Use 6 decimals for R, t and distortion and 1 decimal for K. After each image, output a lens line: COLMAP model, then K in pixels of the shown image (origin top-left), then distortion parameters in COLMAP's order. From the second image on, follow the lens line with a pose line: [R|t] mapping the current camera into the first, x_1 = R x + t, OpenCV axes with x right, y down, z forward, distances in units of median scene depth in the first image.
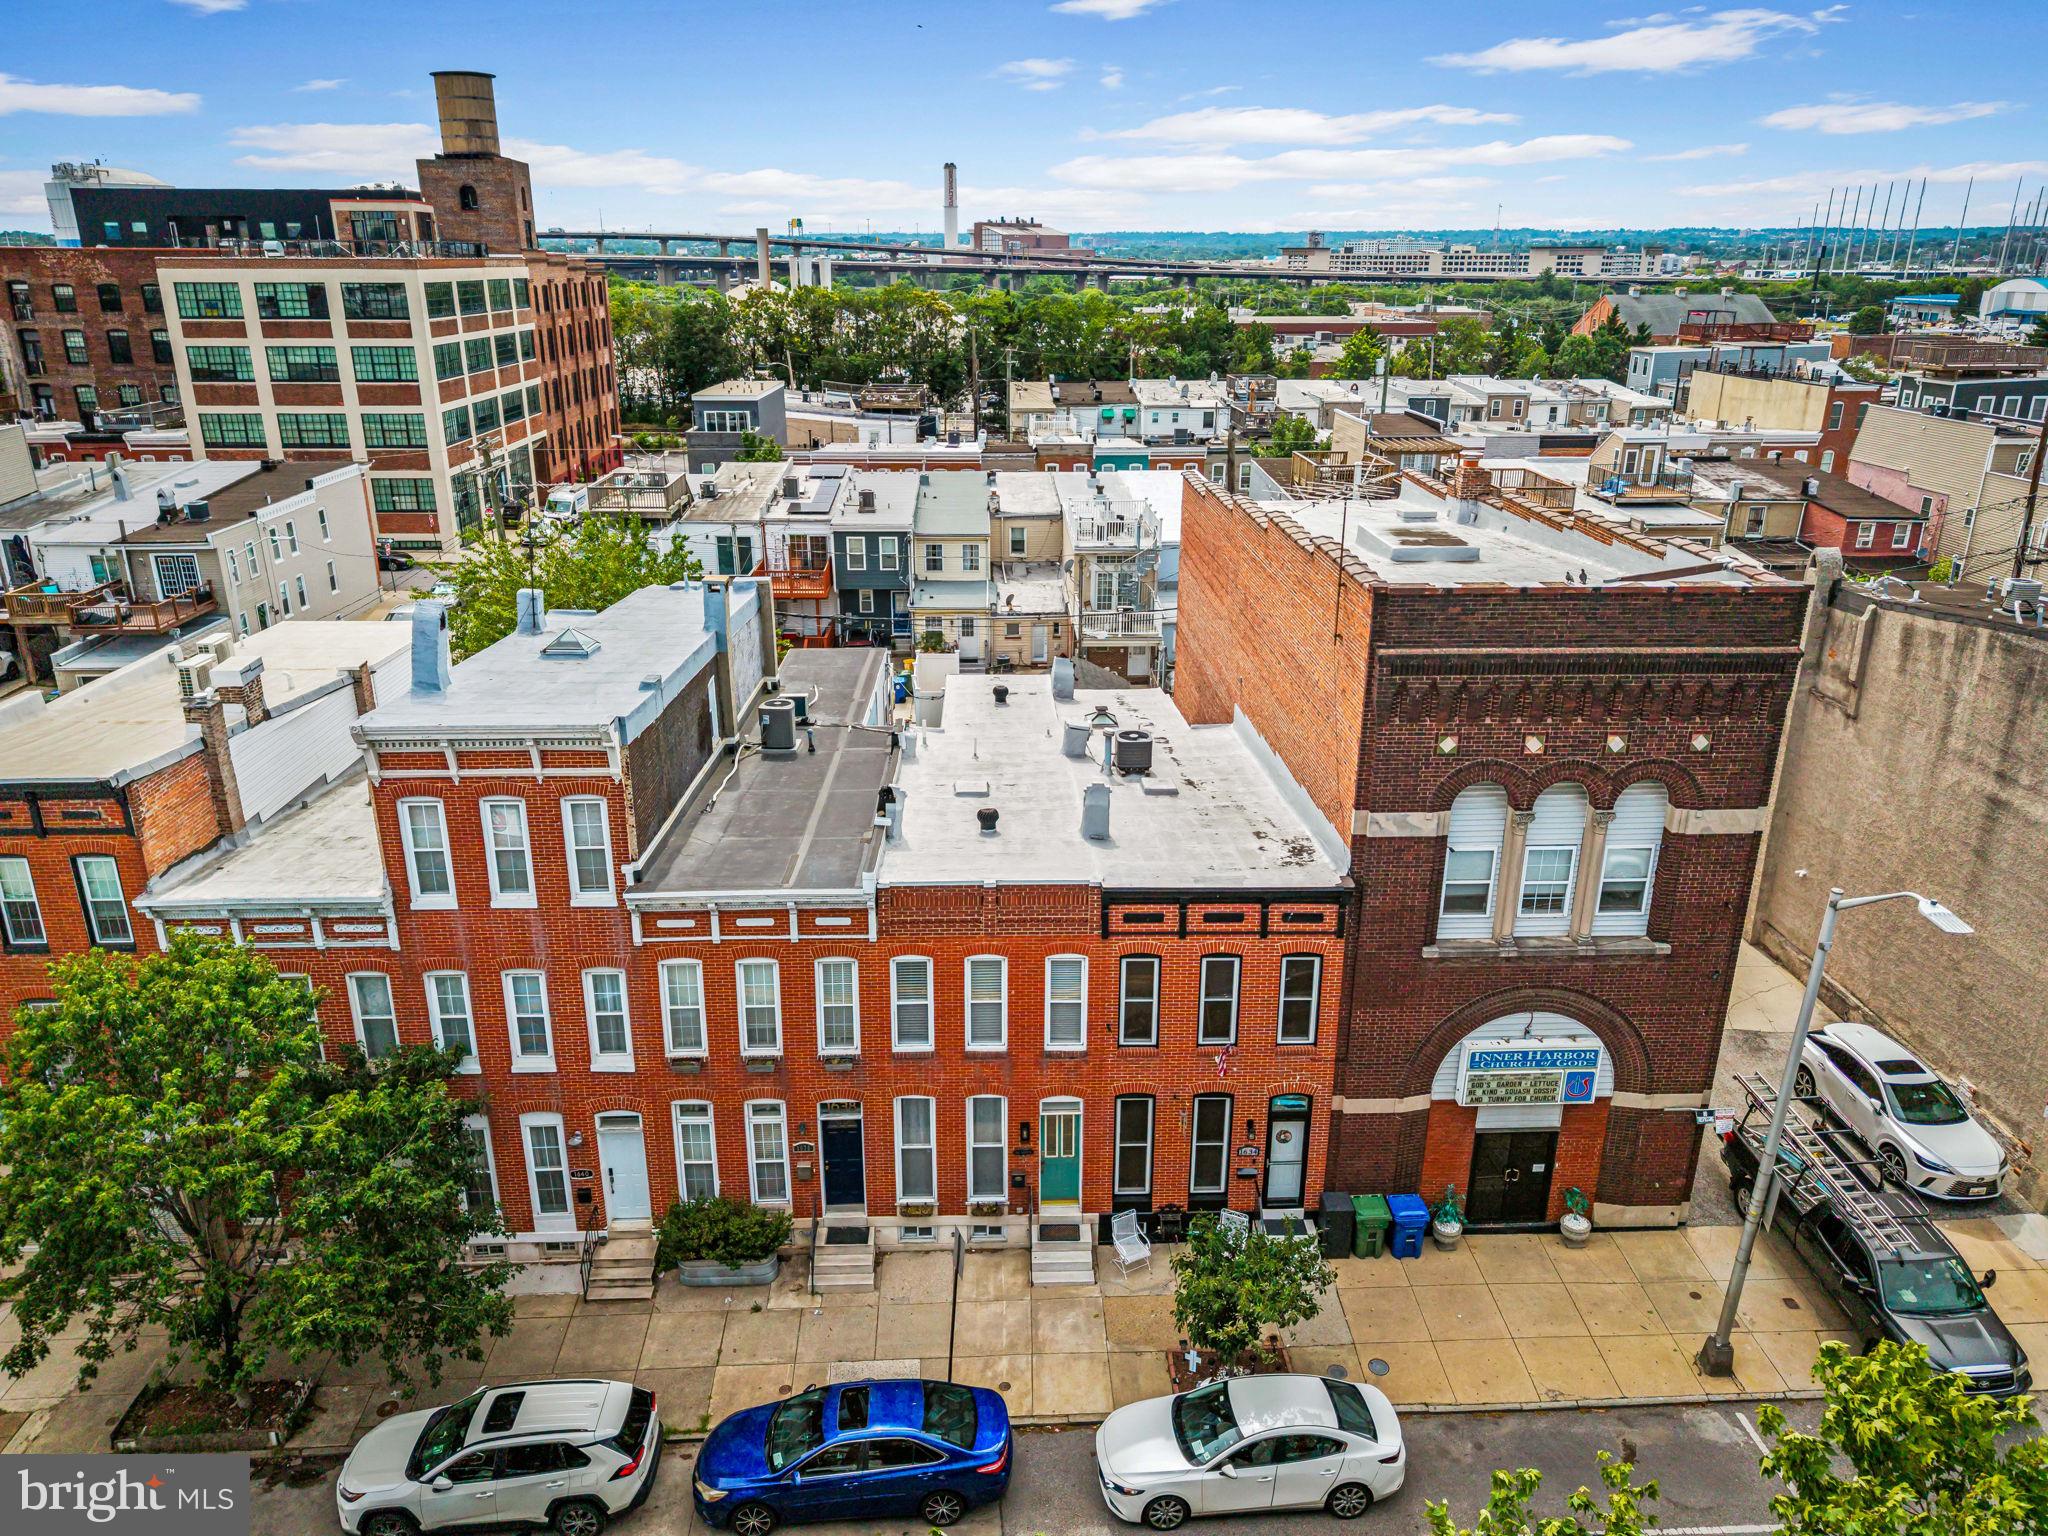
lens RADIAL K [[1395.3, 0, 1028.3], [0, 1395.3, 772.5], [0, 0, 1]] dist [0.038734, -0.039219]
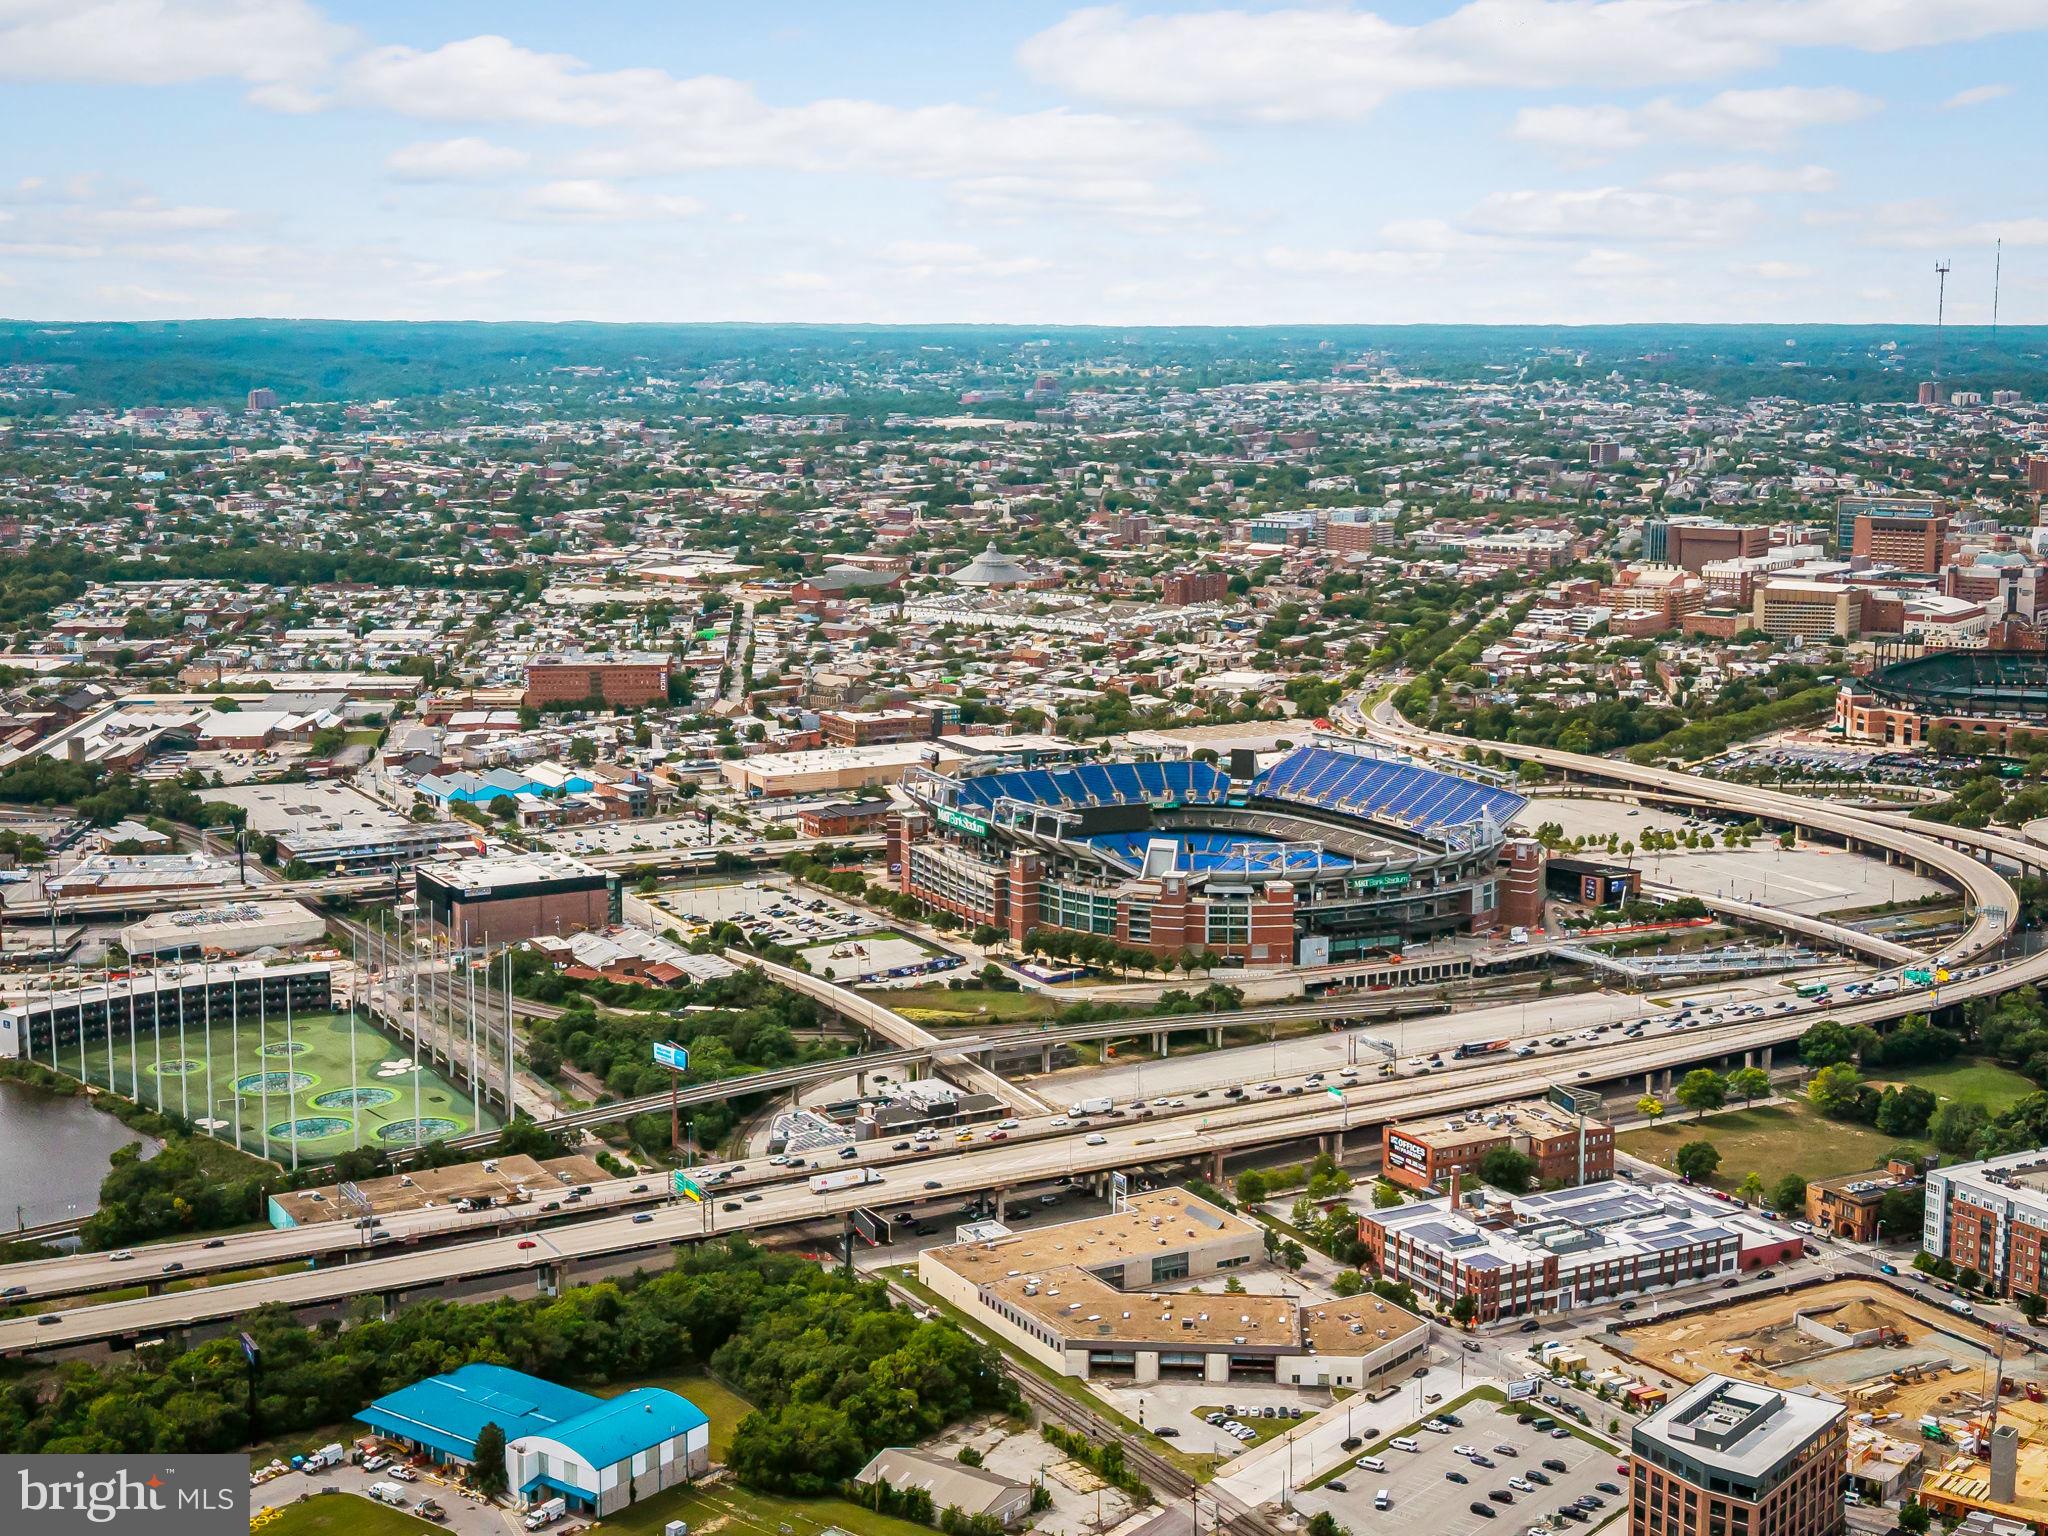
lens RADIAL K [[2759.3, 0, 1086.7], [0, 2759.3, 767.6], [0, 0, 1]] dist [0.234216, -0.943627]
pose [[0.628401, -0.123014, 0.768101, -2.391315], [0.265512, 0.962037, -0.063148, -7.750551], [-0.731174, 0.243622, 0.637207, -2.513363]]
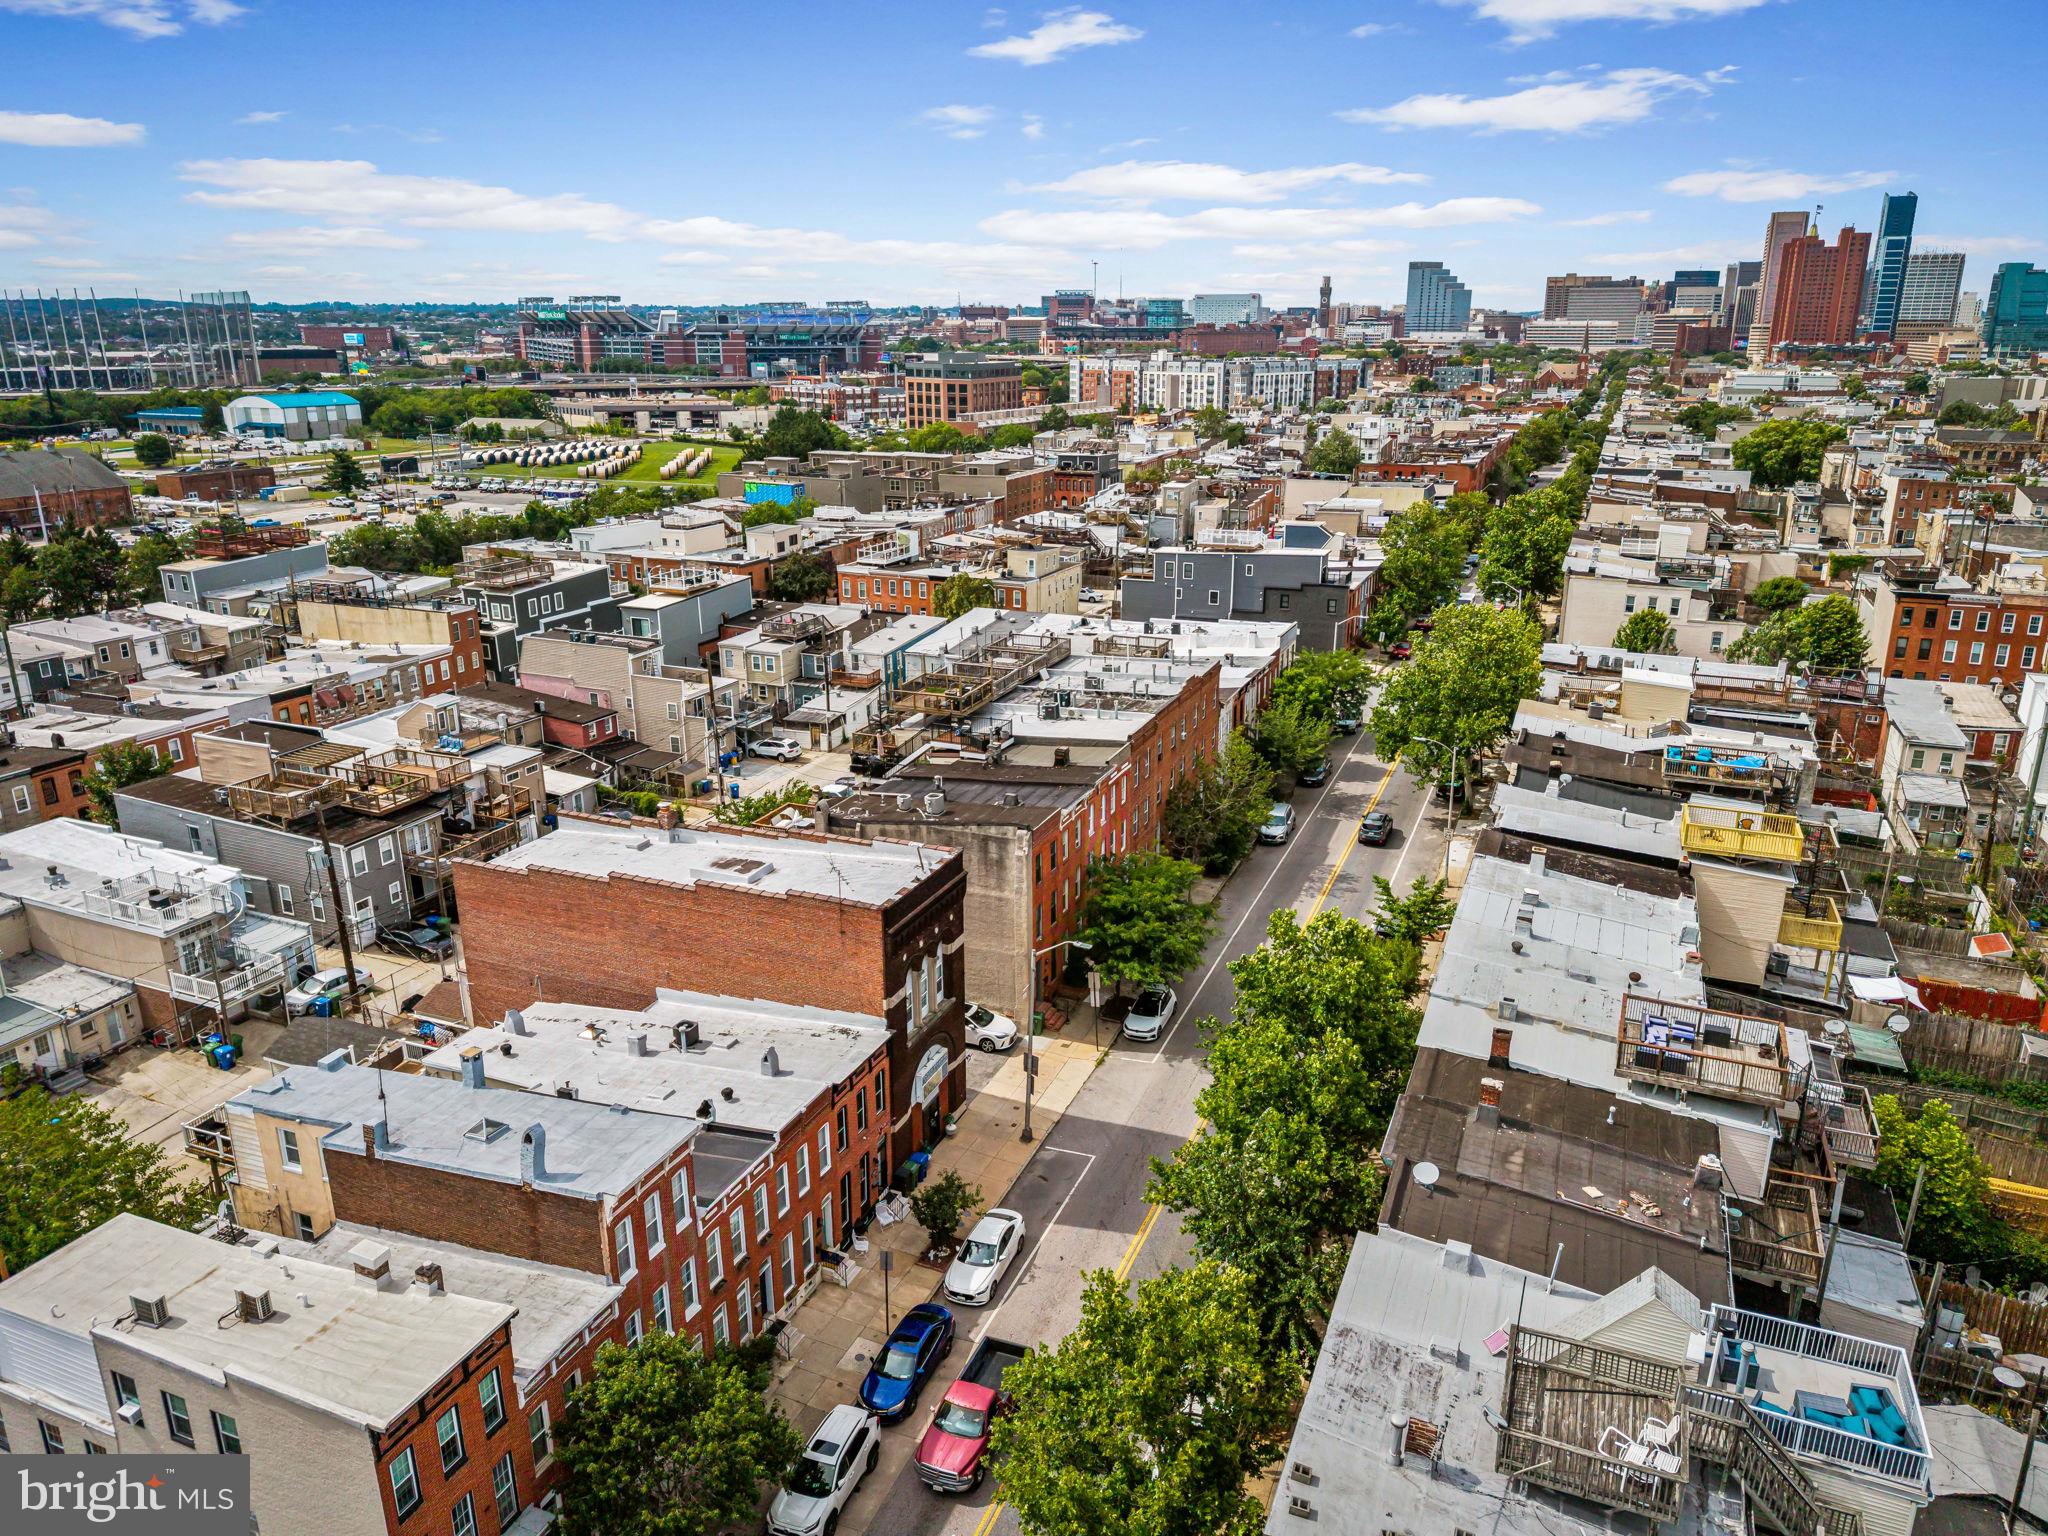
lens RADIAL K [[1380.6, 0, 1035.9], [0, 1380.6, 755.8], [0, 0, 1]] dist [0.048927, -0.056334]
pose [[0.416971, -0.269452, 0.868062, -1.400967], [0.313169, 0.939158, 0.141091, -0.545554], [-0.853265, 0.213019, 0.475986, -0.345731]]
